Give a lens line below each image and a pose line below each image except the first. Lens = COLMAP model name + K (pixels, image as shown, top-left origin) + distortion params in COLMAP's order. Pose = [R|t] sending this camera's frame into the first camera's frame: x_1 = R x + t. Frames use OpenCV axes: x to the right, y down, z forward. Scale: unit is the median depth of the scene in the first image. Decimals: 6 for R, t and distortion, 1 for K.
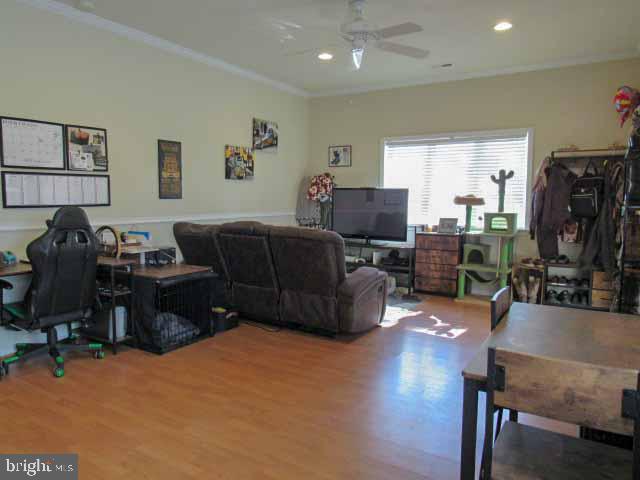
lens RADIAL K [[457.0, 0, 319.8], [0, 457.0, 239.2], [0, 0, 1]] dist [-0.000816, -0.000084]
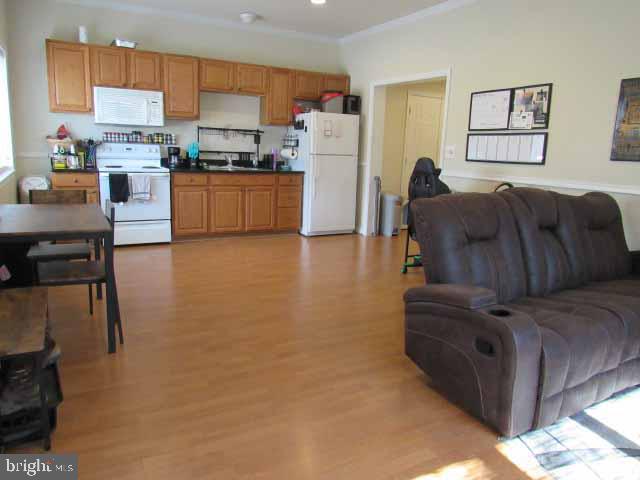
lens RADIAL K [[457.0, 0, 319.3], [0, 457.0, 238.3], [0, 0, 1]] dist [-0.000816, -0.000084]
pose [[-0.488883, 0.148598, -0.859600, 0.647908], [-0.120912, 0.964331, 0.235470, -0.098323], [0.863929, 0.219053, -0.453477, 1.116478]]
